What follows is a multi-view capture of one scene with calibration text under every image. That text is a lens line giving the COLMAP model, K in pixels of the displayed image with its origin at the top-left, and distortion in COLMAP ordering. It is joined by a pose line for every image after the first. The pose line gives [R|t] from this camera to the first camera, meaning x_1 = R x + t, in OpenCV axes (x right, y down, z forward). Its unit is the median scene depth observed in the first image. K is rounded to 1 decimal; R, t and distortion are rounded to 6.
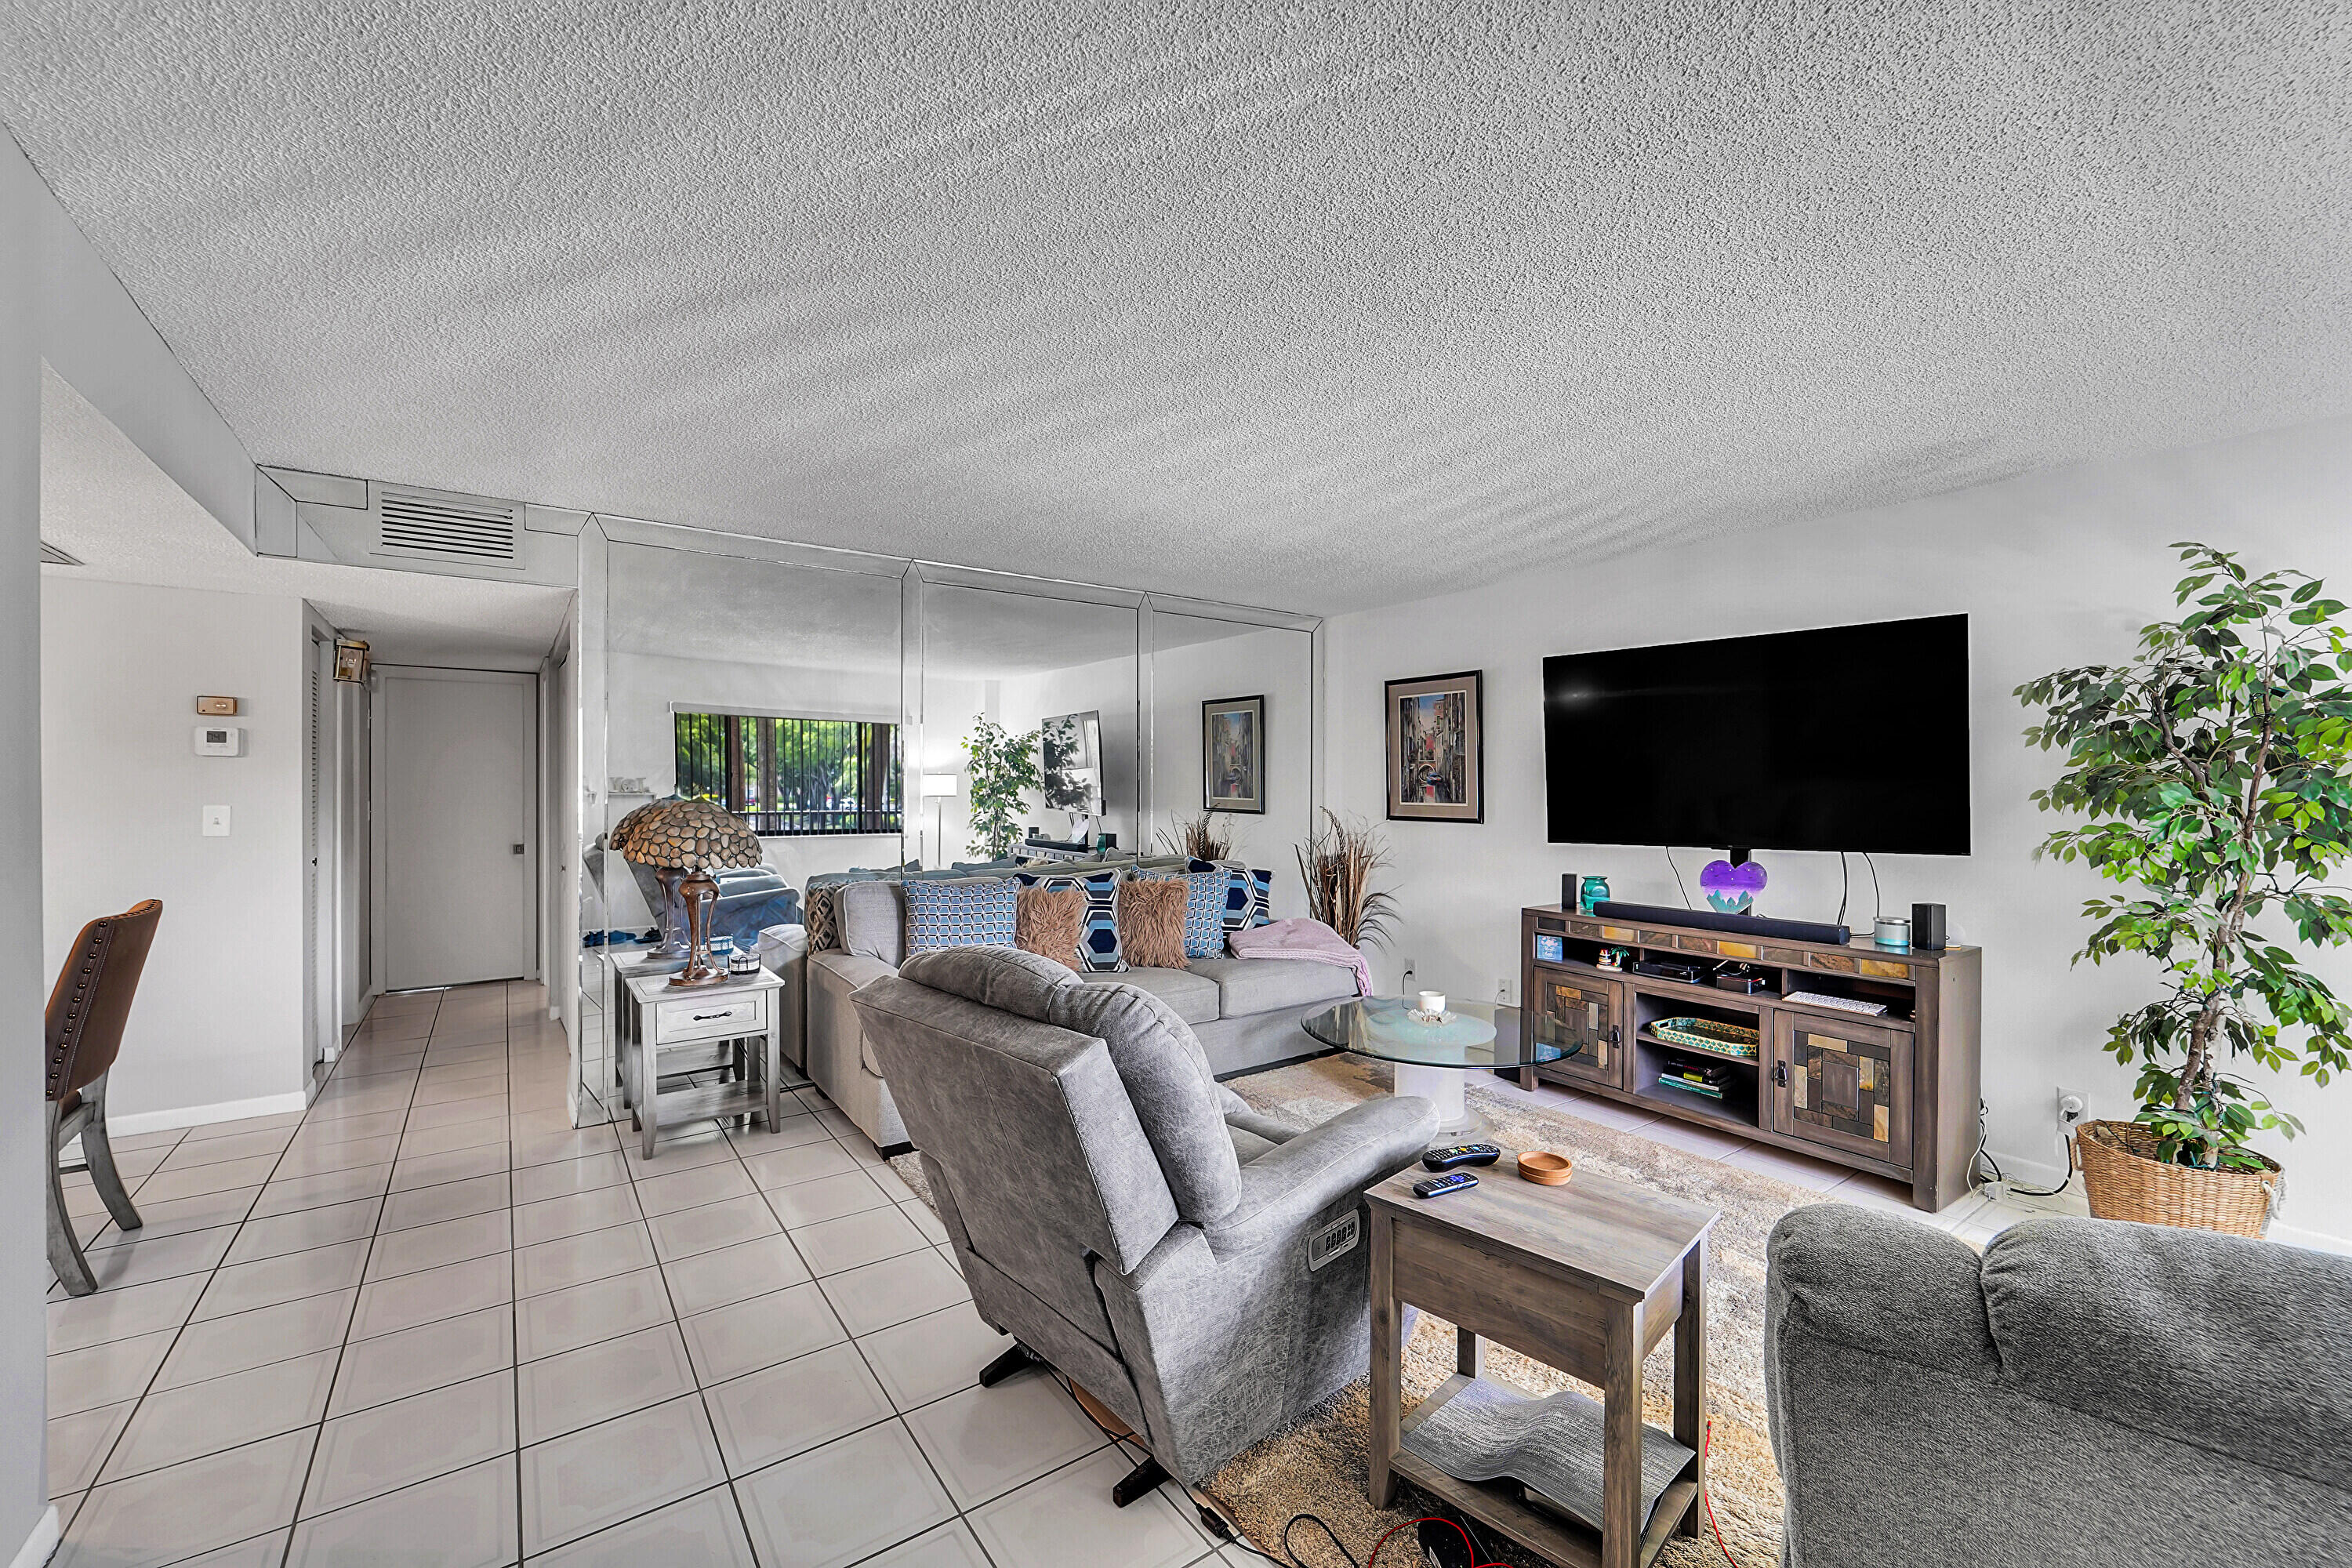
lens RADIAL K [[949.3, 0, 1173.1], [0, 949.3, 790.5], [0, 0, 1]] dist [0.002457, -0.001573]
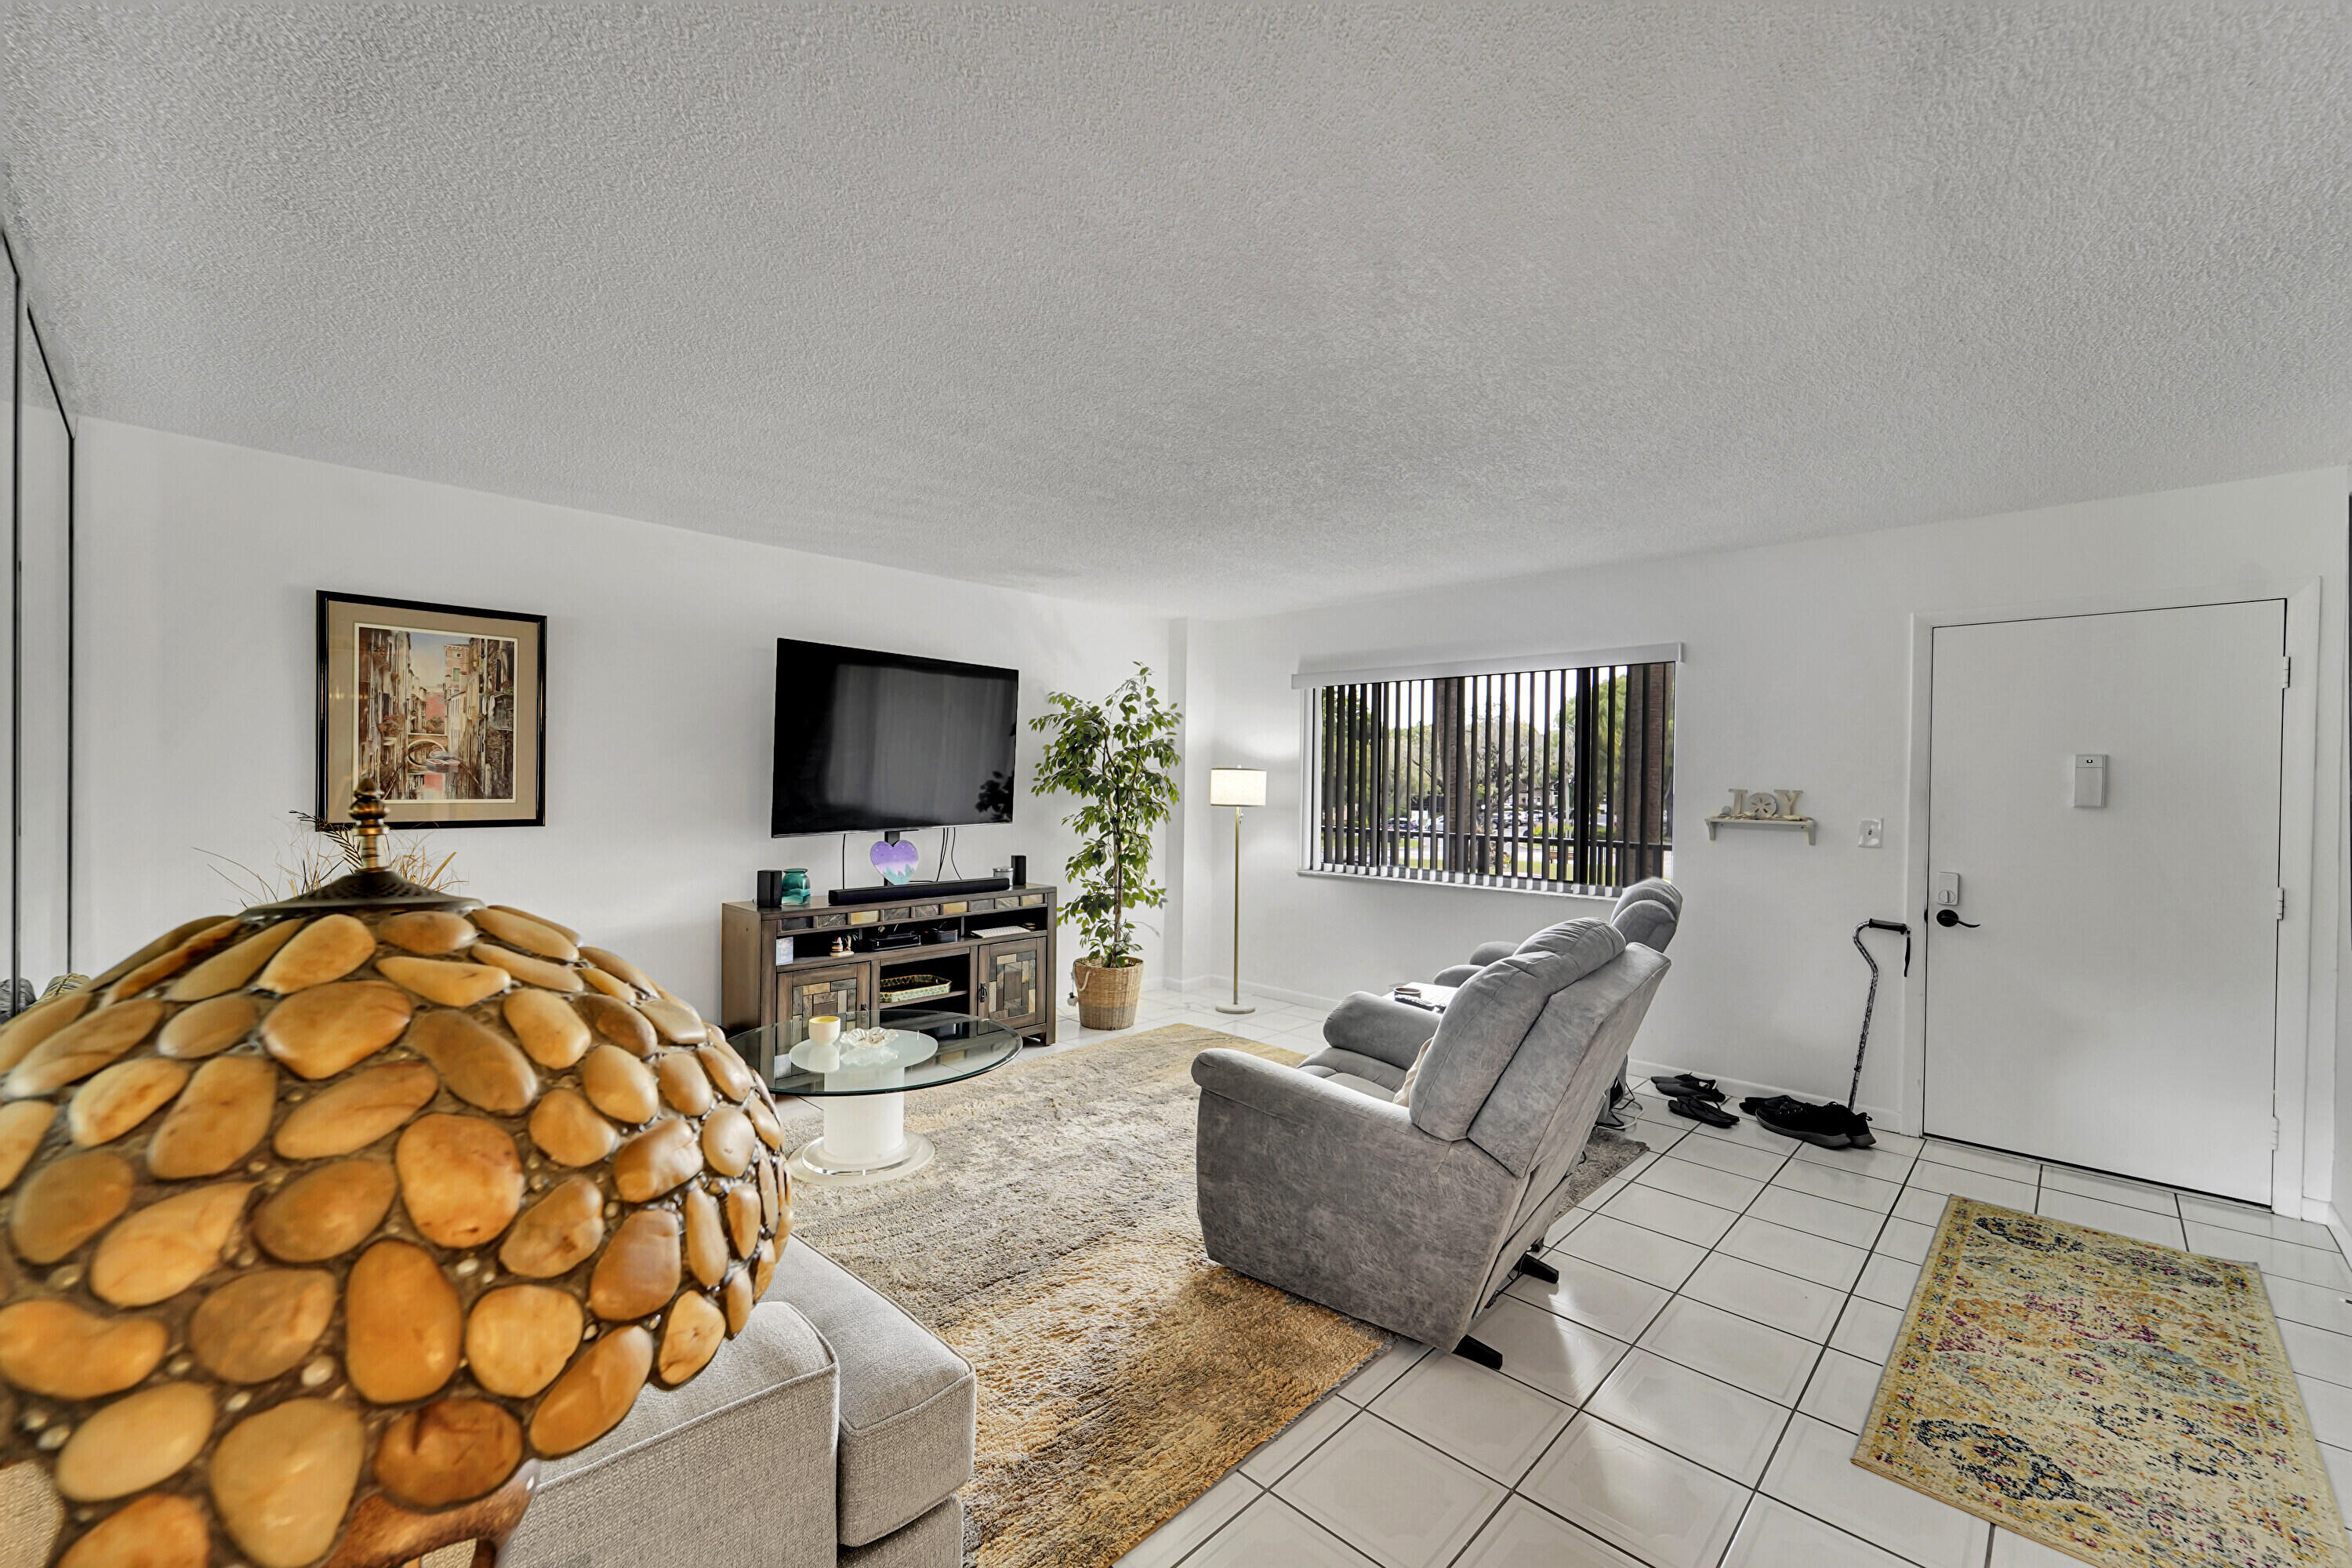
lens RADIAL K [[949.3, 0, 1170.5], [0, 949.3, 787.6], [0, 0, 1]] dist [0.002457, -0.001573]
pose [[-0.181652, -0.006473, 0.983342, -0.628307], [-0.004392, 0.999974, 0.005771, -0.001609], [-0.983353, -0.003271, -0.181676, 0.847496]]
